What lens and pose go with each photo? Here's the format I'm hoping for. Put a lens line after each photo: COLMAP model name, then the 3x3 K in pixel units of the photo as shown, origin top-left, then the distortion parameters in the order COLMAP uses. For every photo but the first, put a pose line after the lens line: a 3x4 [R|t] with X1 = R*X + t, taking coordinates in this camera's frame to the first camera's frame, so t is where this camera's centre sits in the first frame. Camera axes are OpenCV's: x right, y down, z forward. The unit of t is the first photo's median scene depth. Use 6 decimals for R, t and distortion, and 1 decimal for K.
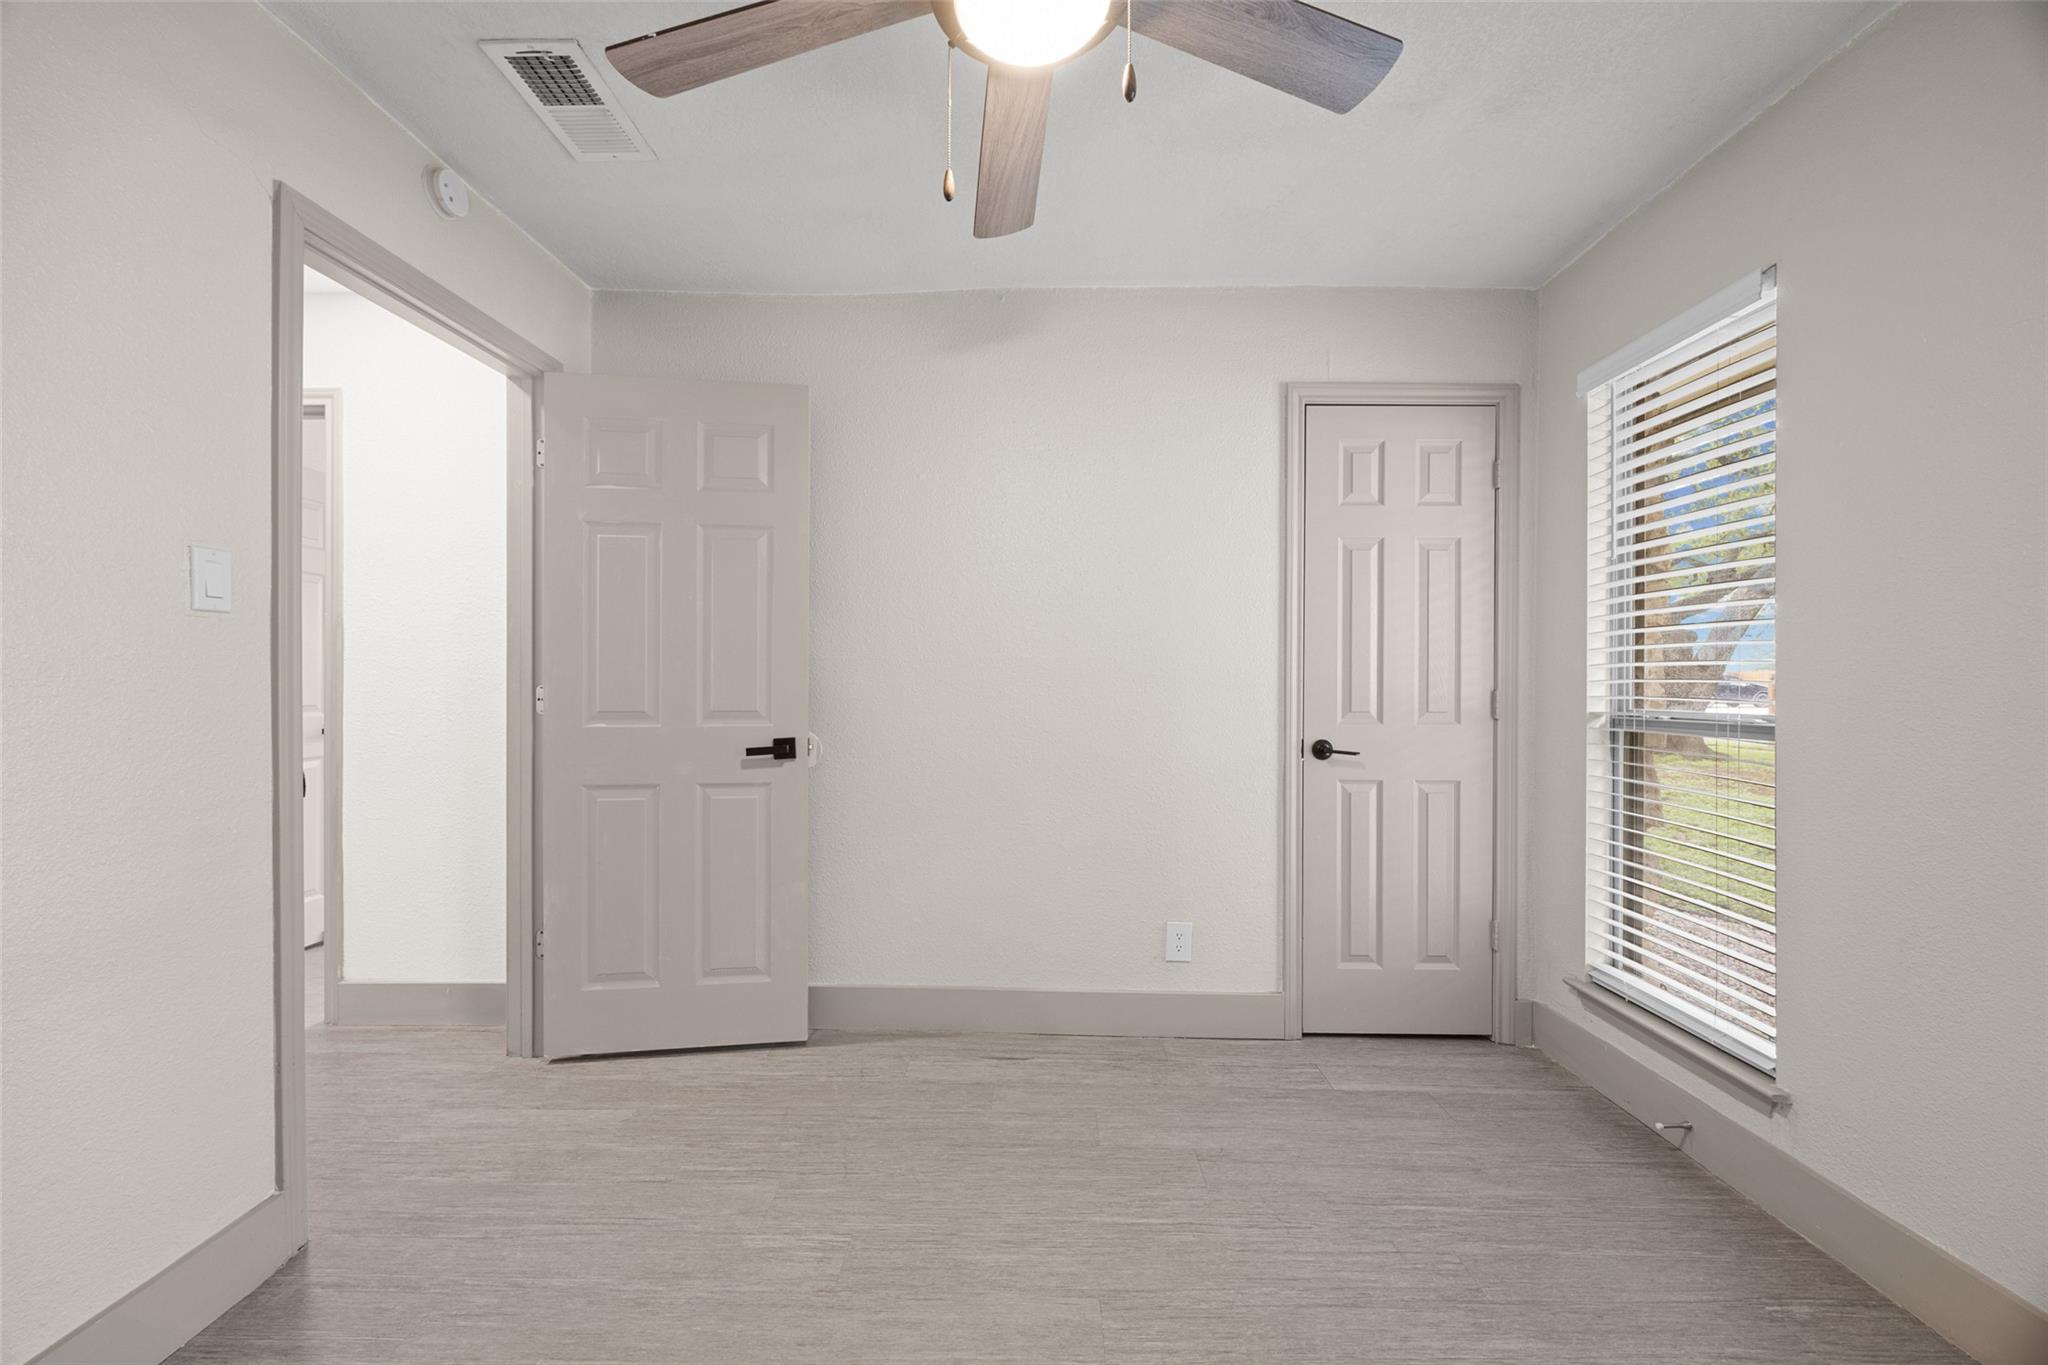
lens RADIAL K [[784.4, 0, 1031.3], [0, 784.4, 674.2], [0, 0, 1]] dist [-0.003326, -0.000372]
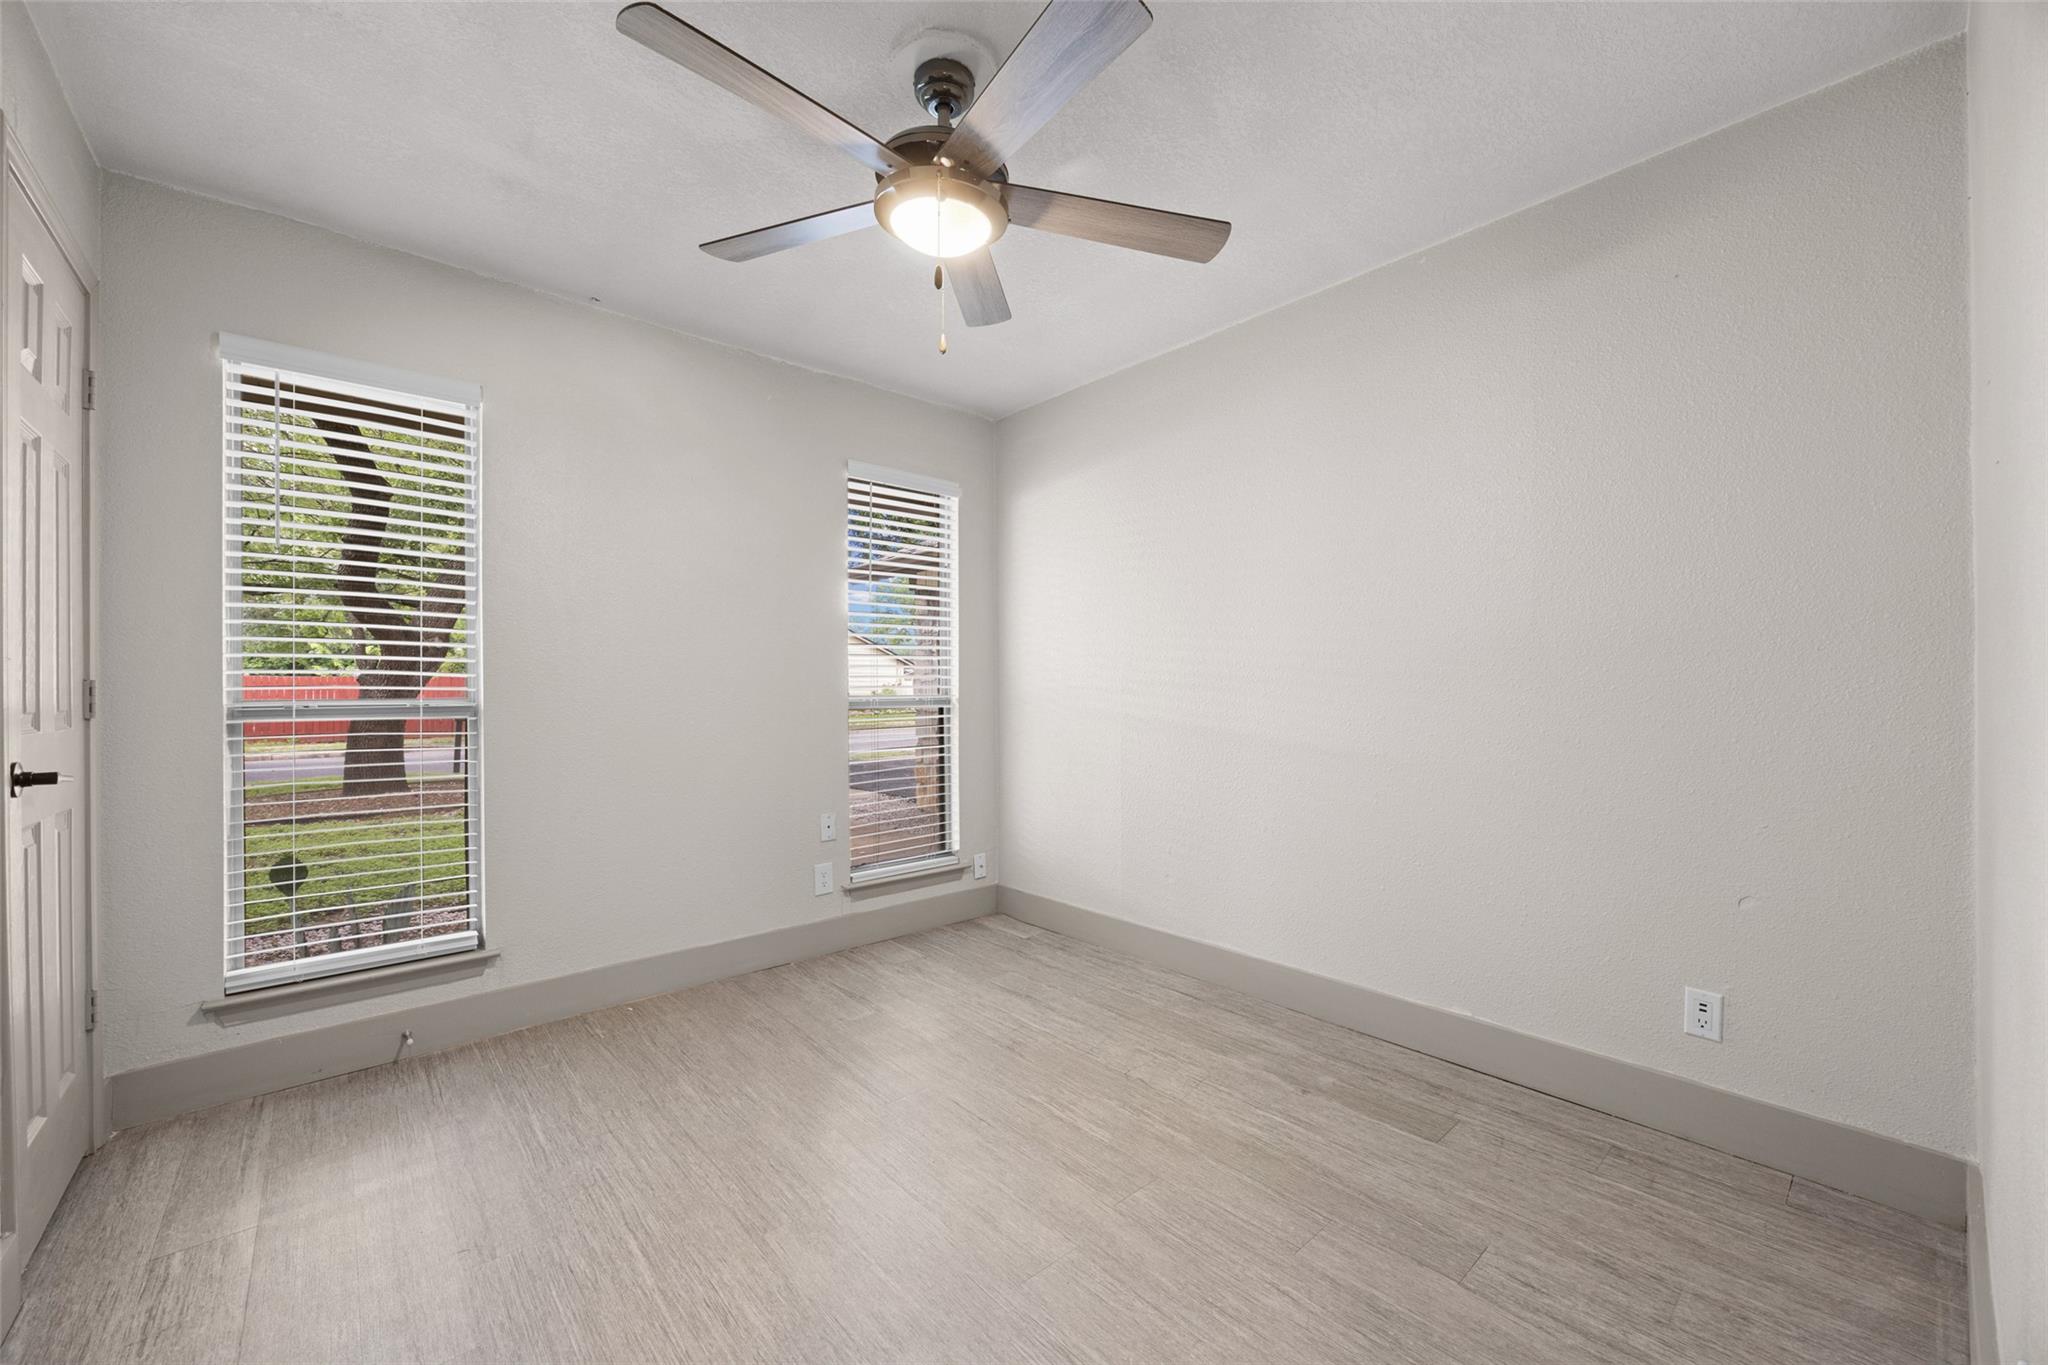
lens RADIAL K [[784.4, 0, 1029.3], [0, 784.4, 702.3], [0, 0, 1]] dist [-0.003326, -0.000372]
pose [[-0.670542, -0.010298, 0.741800, -0.780238], [-0.003561, 0.999937, 0.010663, 0.043985], [-0.741863, 0.004508, -0.670537, 1.188549]]
